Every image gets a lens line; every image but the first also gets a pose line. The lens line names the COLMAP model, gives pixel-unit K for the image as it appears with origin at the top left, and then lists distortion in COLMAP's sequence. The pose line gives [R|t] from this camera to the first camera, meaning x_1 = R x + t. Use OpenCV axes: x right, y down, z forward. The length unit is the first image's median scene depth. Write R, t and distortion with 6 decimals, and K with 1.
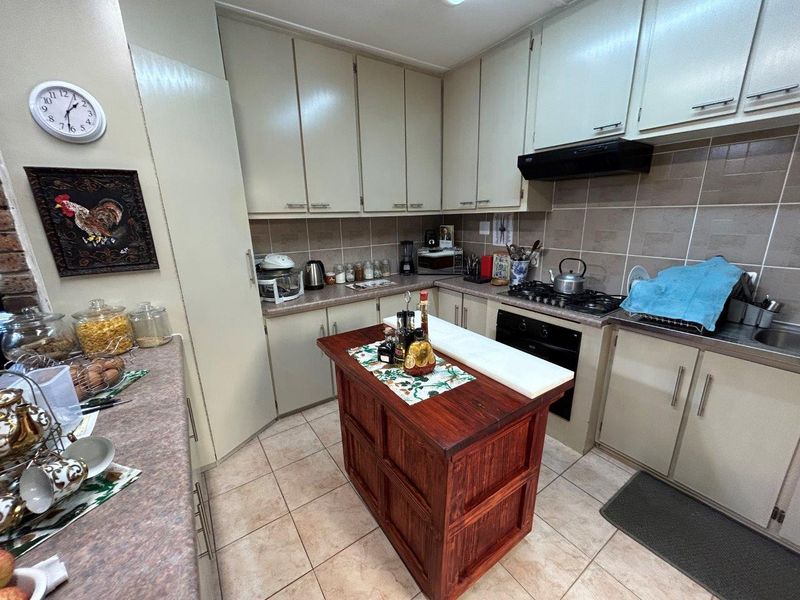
lens RADIAL K [[321.5, 0, 400.0], [0, 321.5, 300.0], [0, 0, 1]] dist [-0.001504, 0.000703]
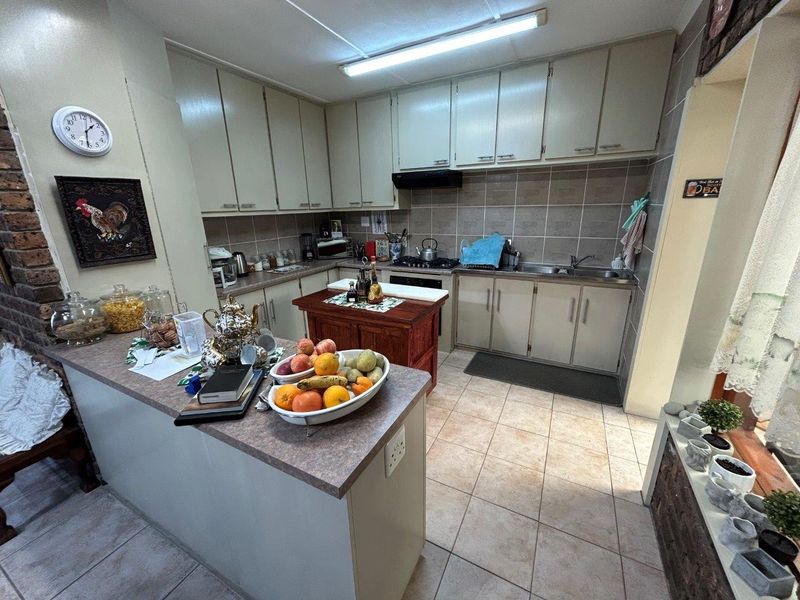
lens RADIAL K [[321.5, 0, 400.0], [0, 321.5, 300.0], [0, 0, 1]] dist [-0.001504, 0.000703]
pose [[0.884014, -0.130377, 0.448911, -0.376482], [0.124561, 0.991297, 0.042612, 0.093673], [-0.450560, 0.018247, 0.892560, -0.390135]]
